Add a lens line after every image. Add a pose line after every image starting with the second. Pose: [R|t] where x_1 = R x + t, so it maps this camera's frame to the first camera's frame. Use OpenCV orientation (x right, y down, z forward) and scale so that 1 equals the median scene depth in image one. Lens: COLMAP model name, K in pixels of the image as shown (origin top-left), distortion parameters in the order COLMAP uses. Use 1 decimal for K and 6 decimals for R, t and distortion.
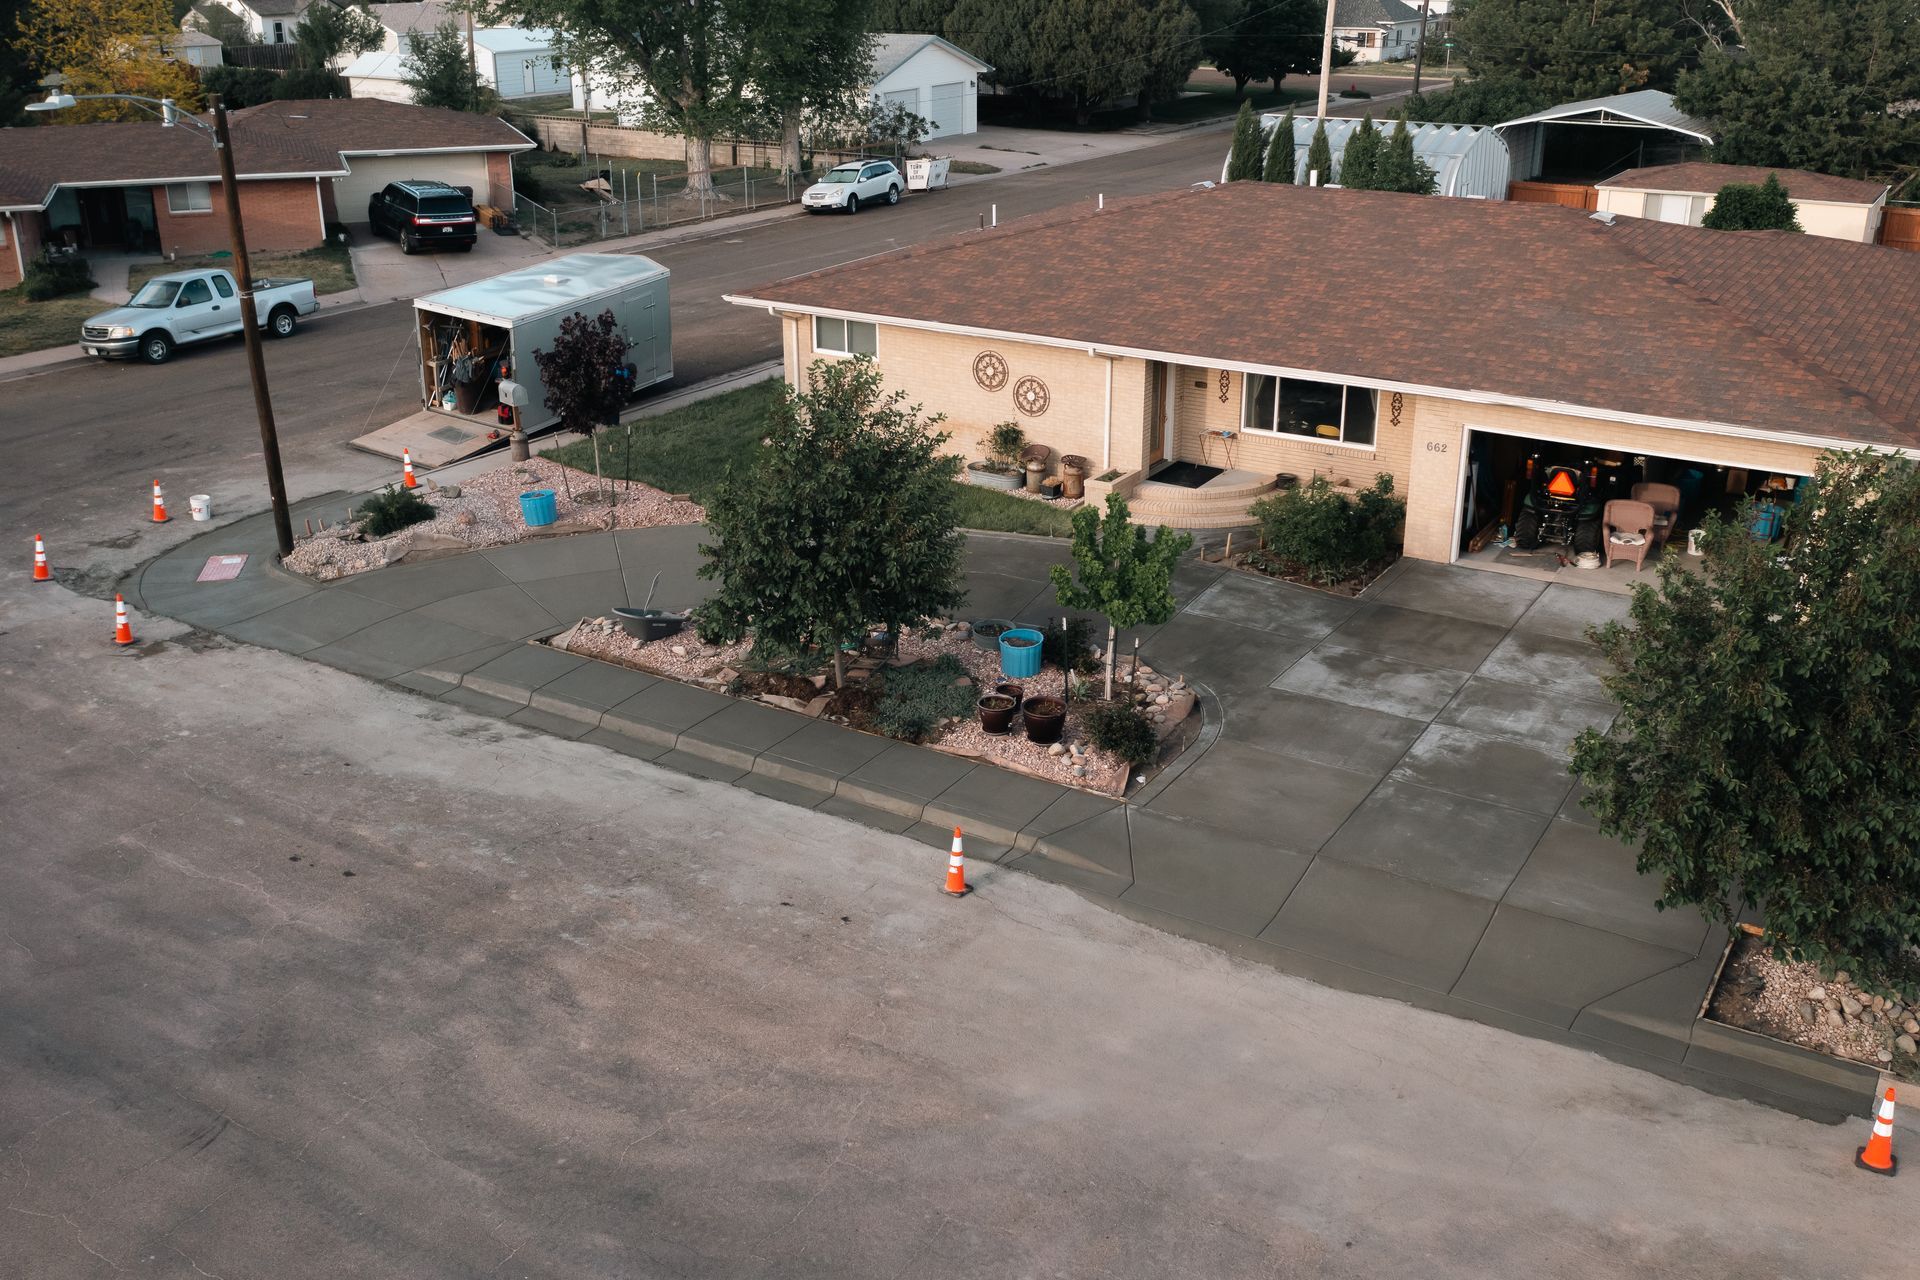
lens RADIAL K [[1773.8, 0, 960.0], [0, 1773.8, 640.0], [0, 0, 1]] dist [-0.007797, -0.009740]
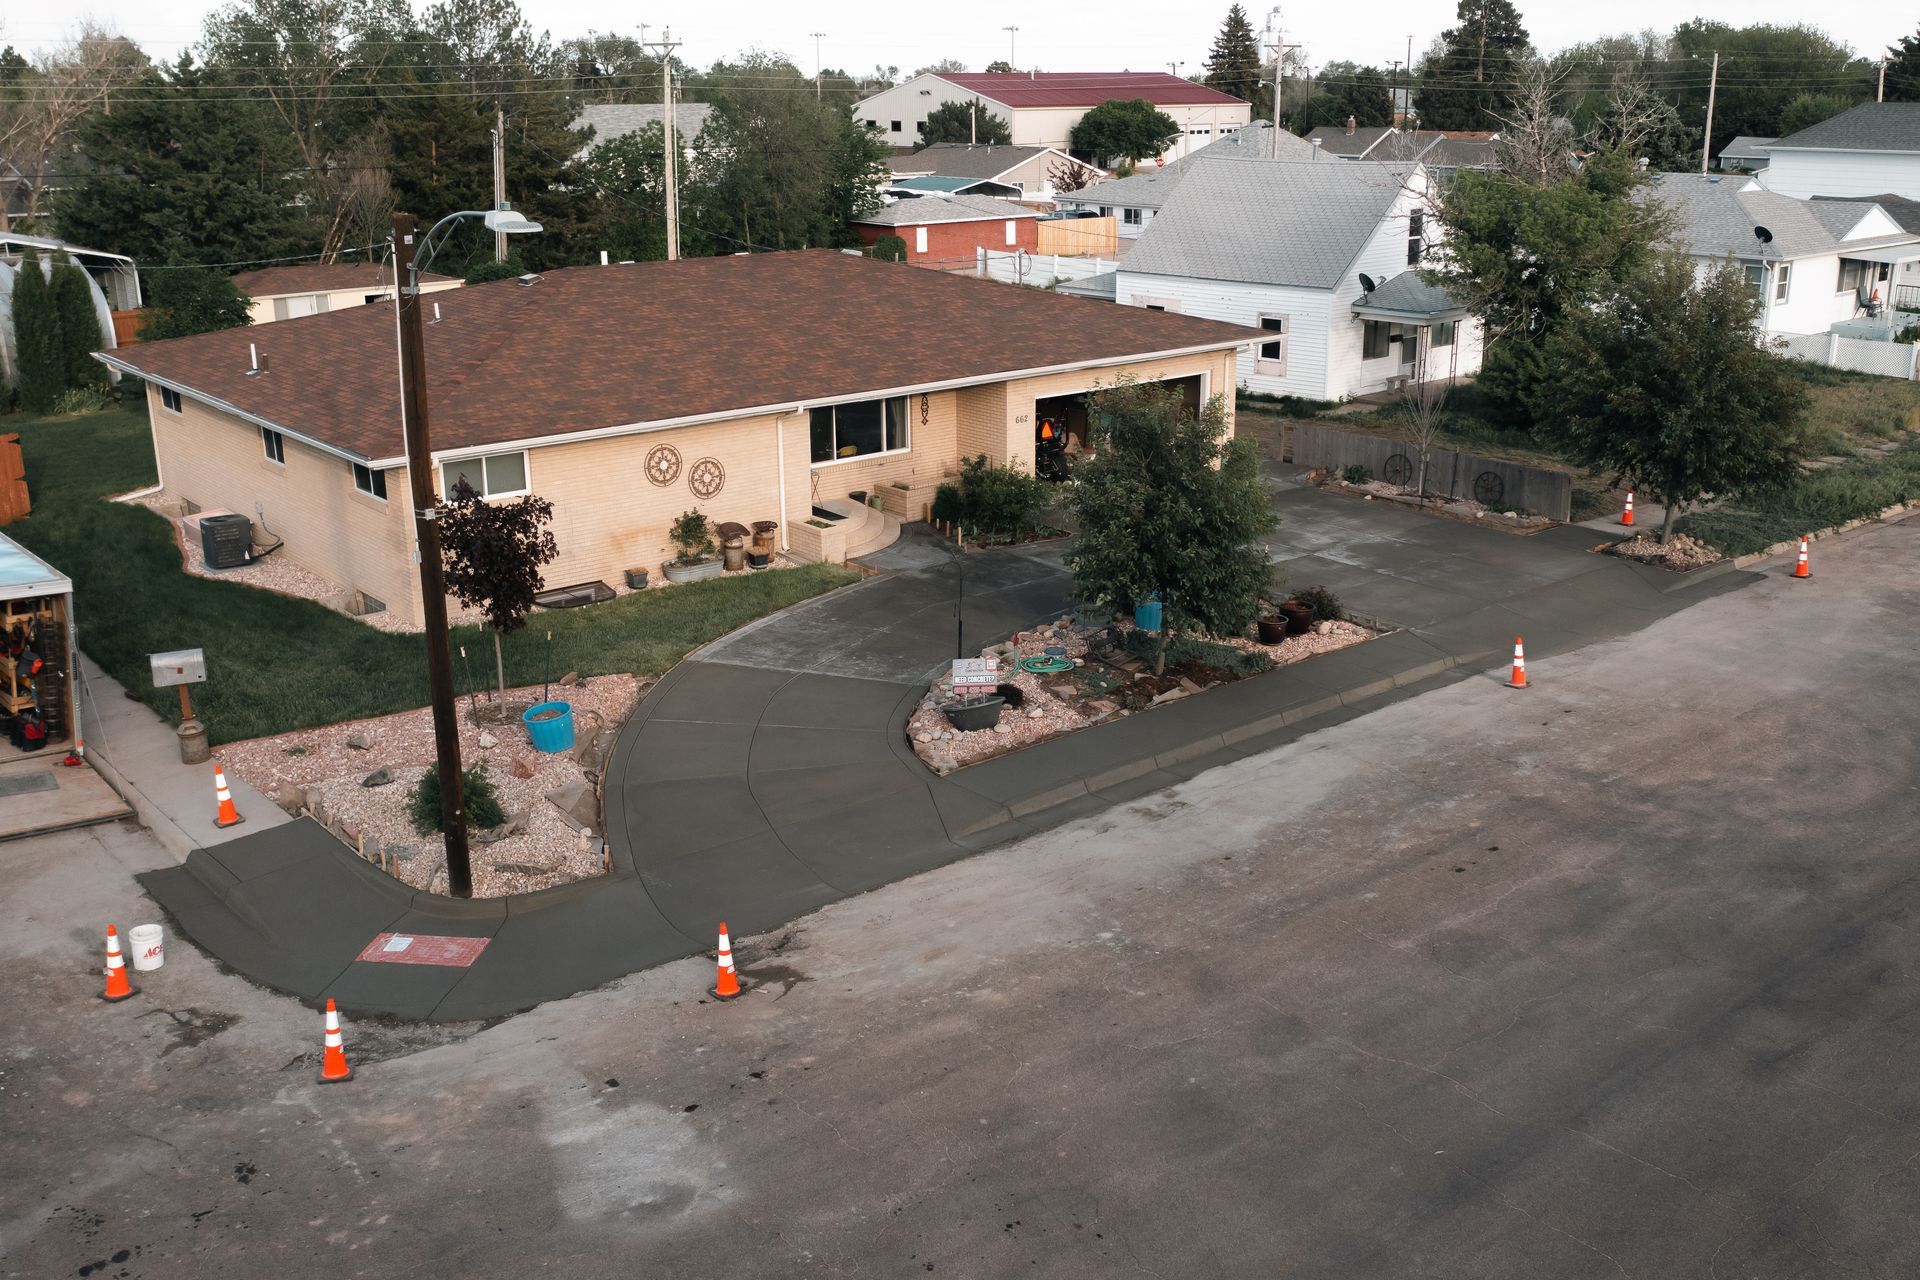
lens RADIAL K [[1825.8, 0, 960.0], [0, 1825.8, 640.0], [0, 0, 1]] dist [-0.004658, -0.009862]
pose [[0.302466, -0.278956, 0.911426, -1.071025], [0.360705, 0.918600, 0.161448, -0.207983], [-0.882273, 0.279924, 0.378466, 0.642744]]
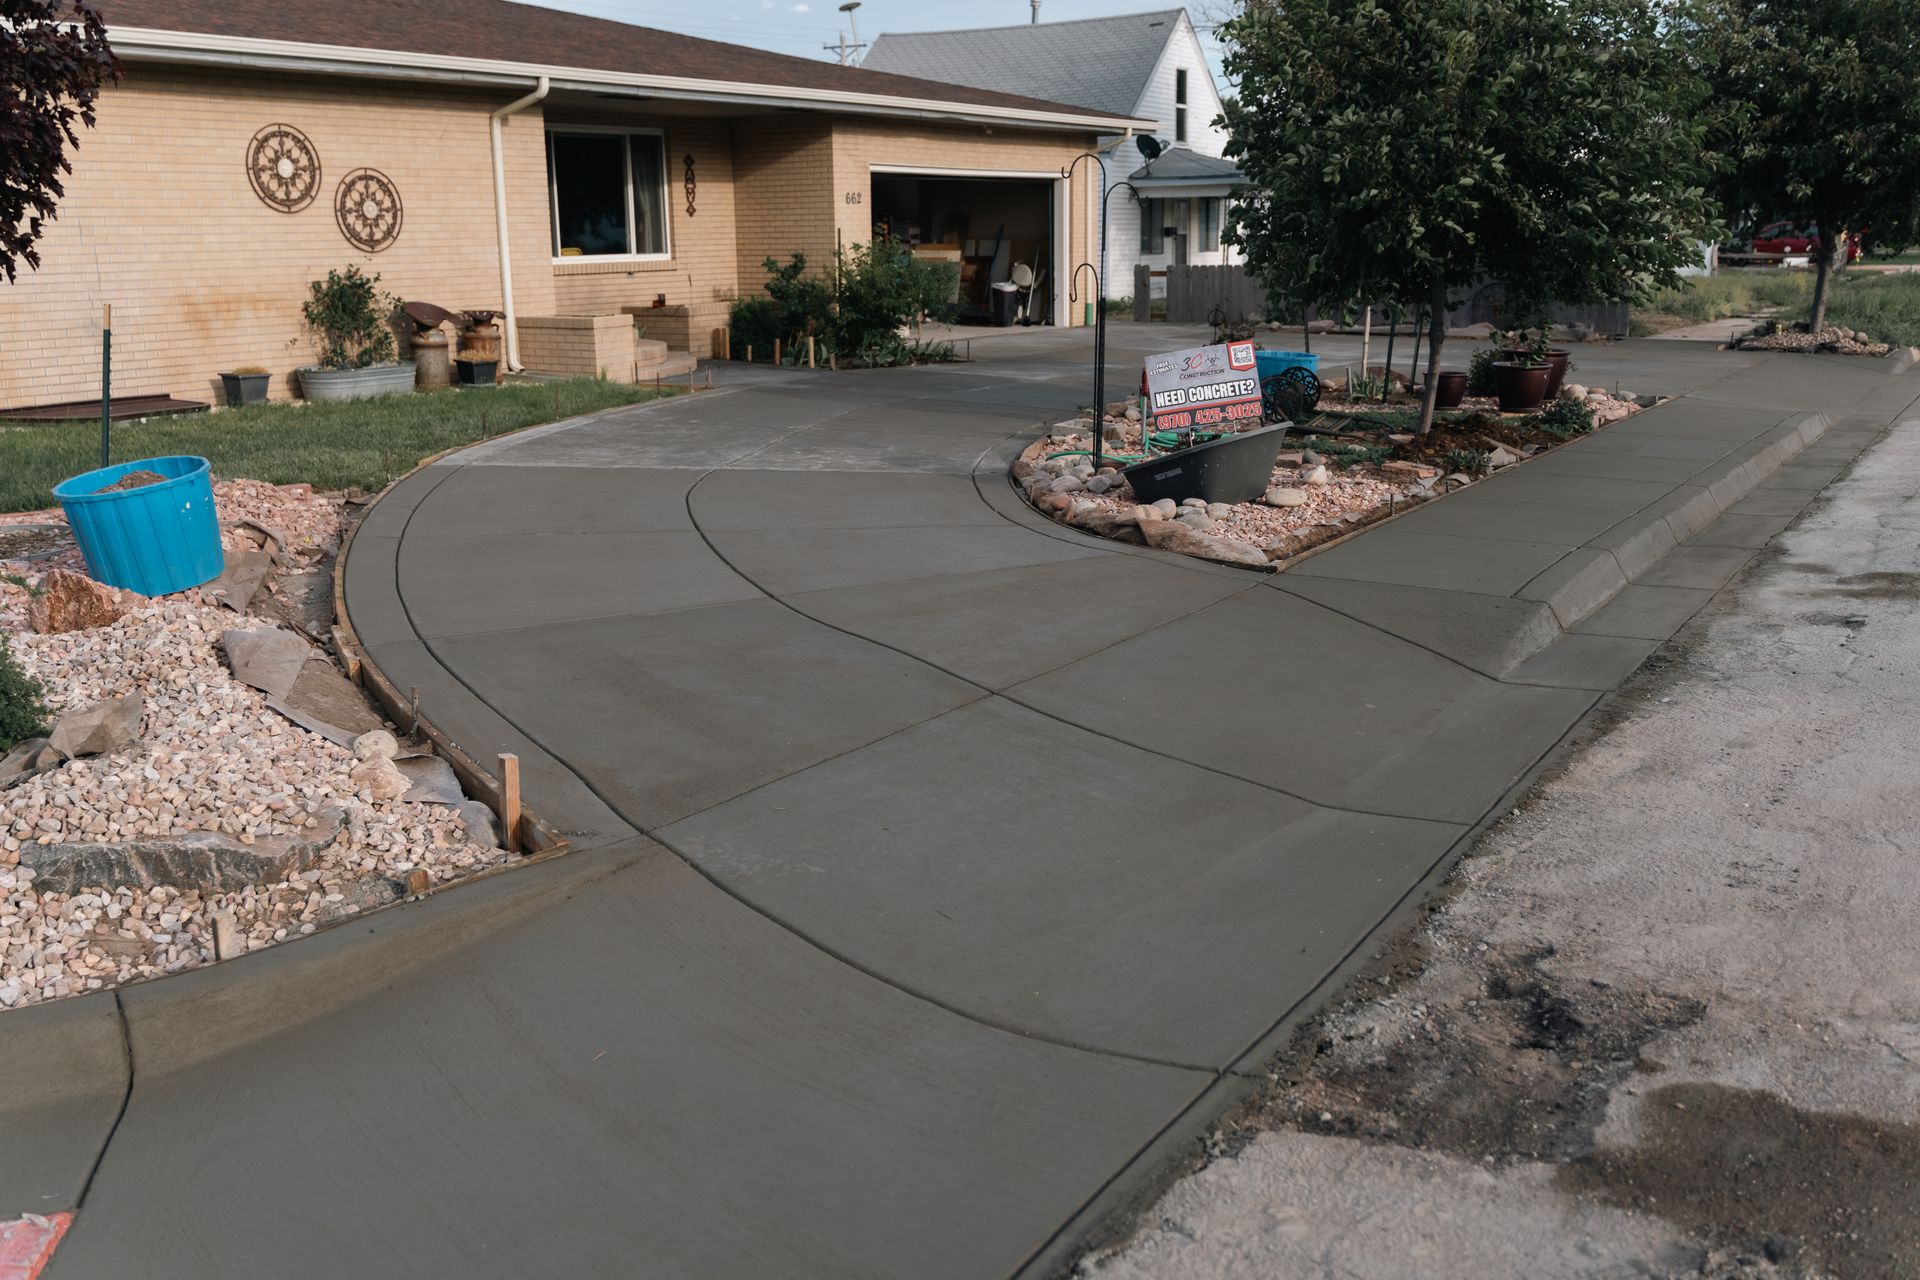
lens RADIAL K [[1773.8, 0, 960.0], [0, 1773.8, 640.0], [0, 0, 1]] dist [-0.007797, -0.009740]
pose [[0.004959, -0.223363, 0.974723, -0.591692], [0.383546, 0.900612, 0.204429, -0.081652], [-0.923509, 0.372837, 0.090136, 1.047280]]
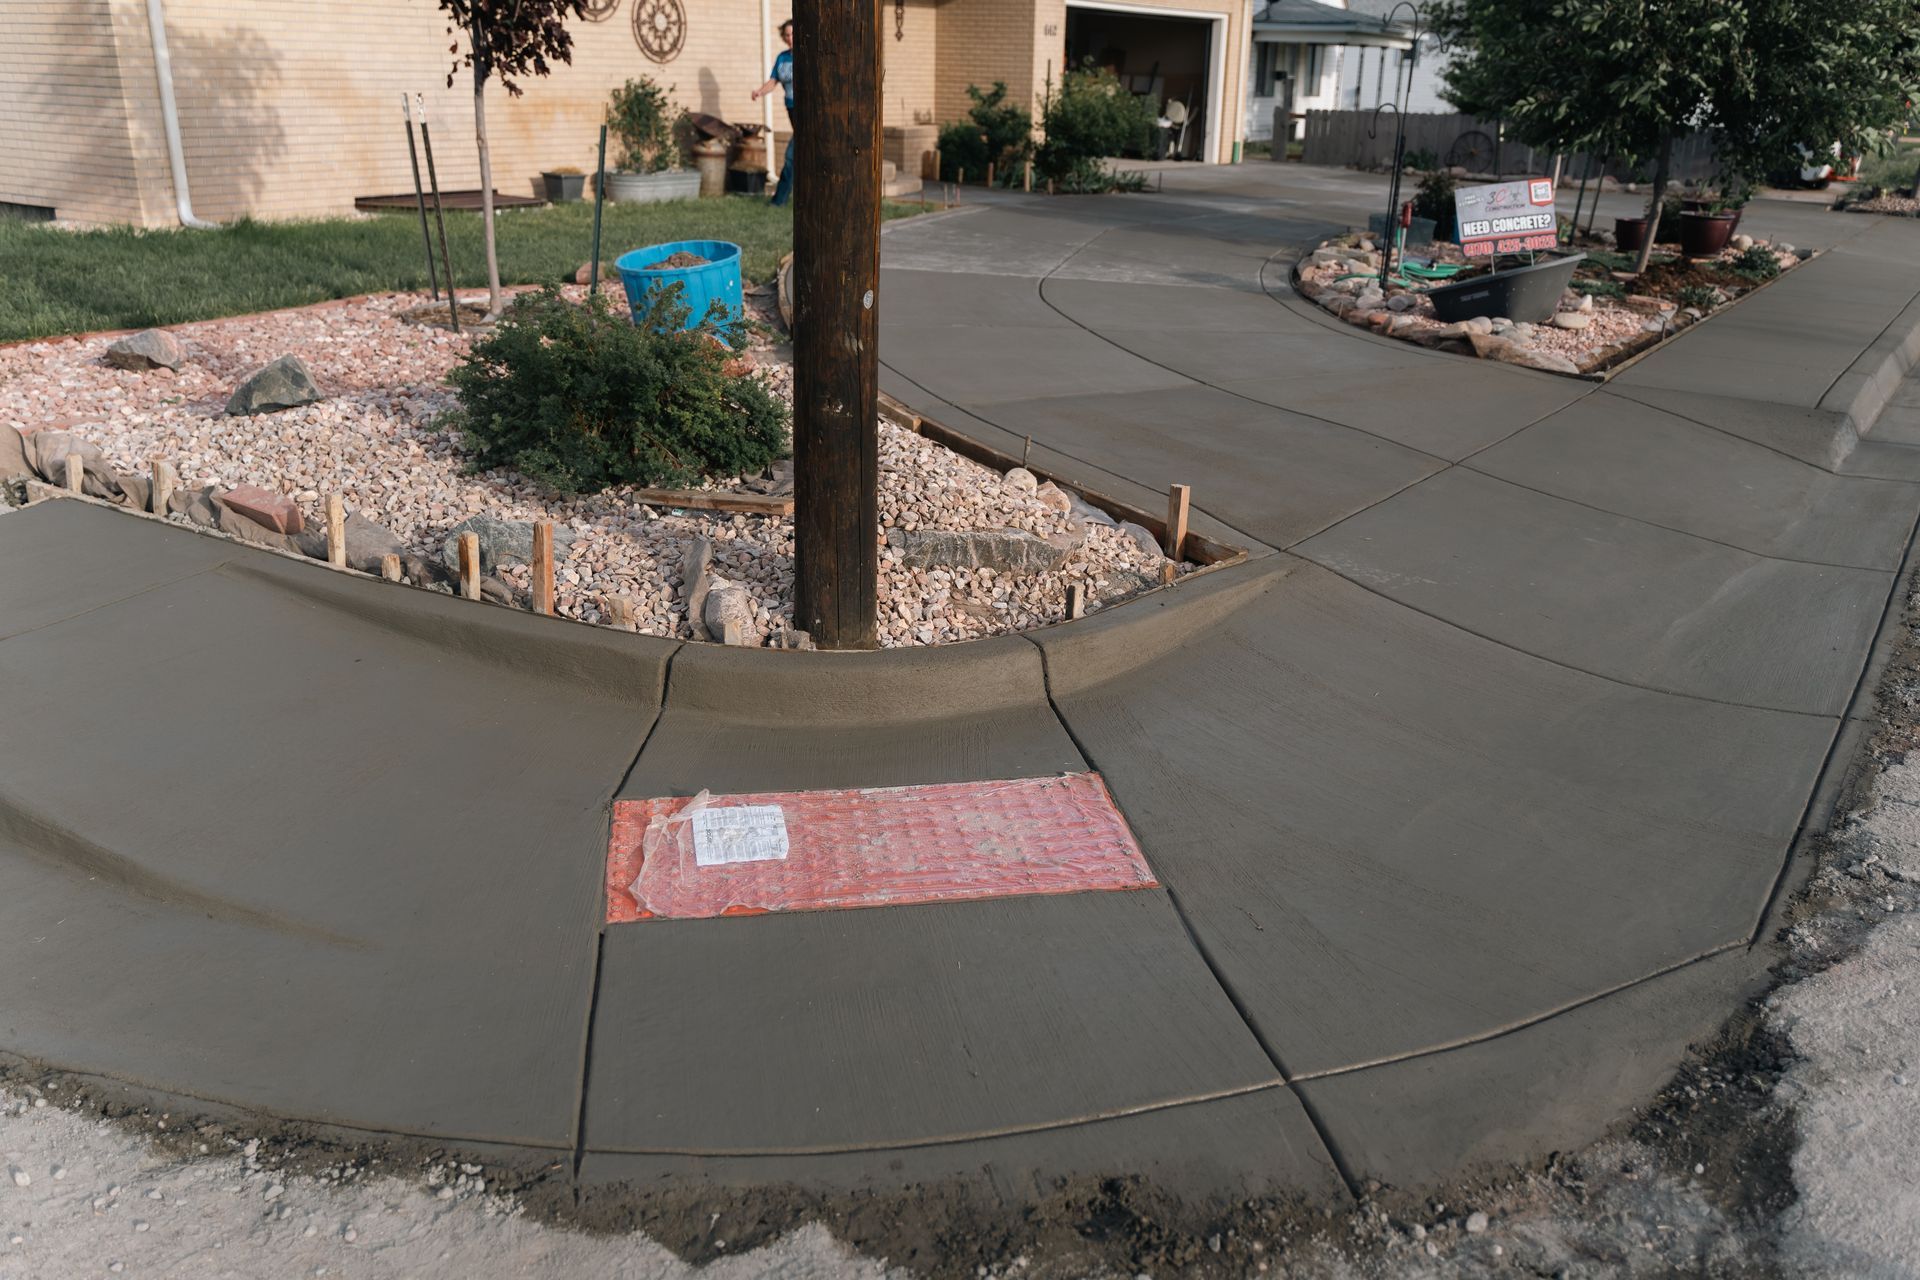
lens RADIAL K [[1644.4, 0, 1016.5], [0, 1644.4, 710.6], [0, 0, 1]] dist [-0.001679, -0.011642]
pose [[-0.006241, -0.363988, 0.931383, -0.631040], [0.344961, 0.873443, 0.343656, -0.109423], [-0.938596, 0.323435, 0.120110, 1.121103]]
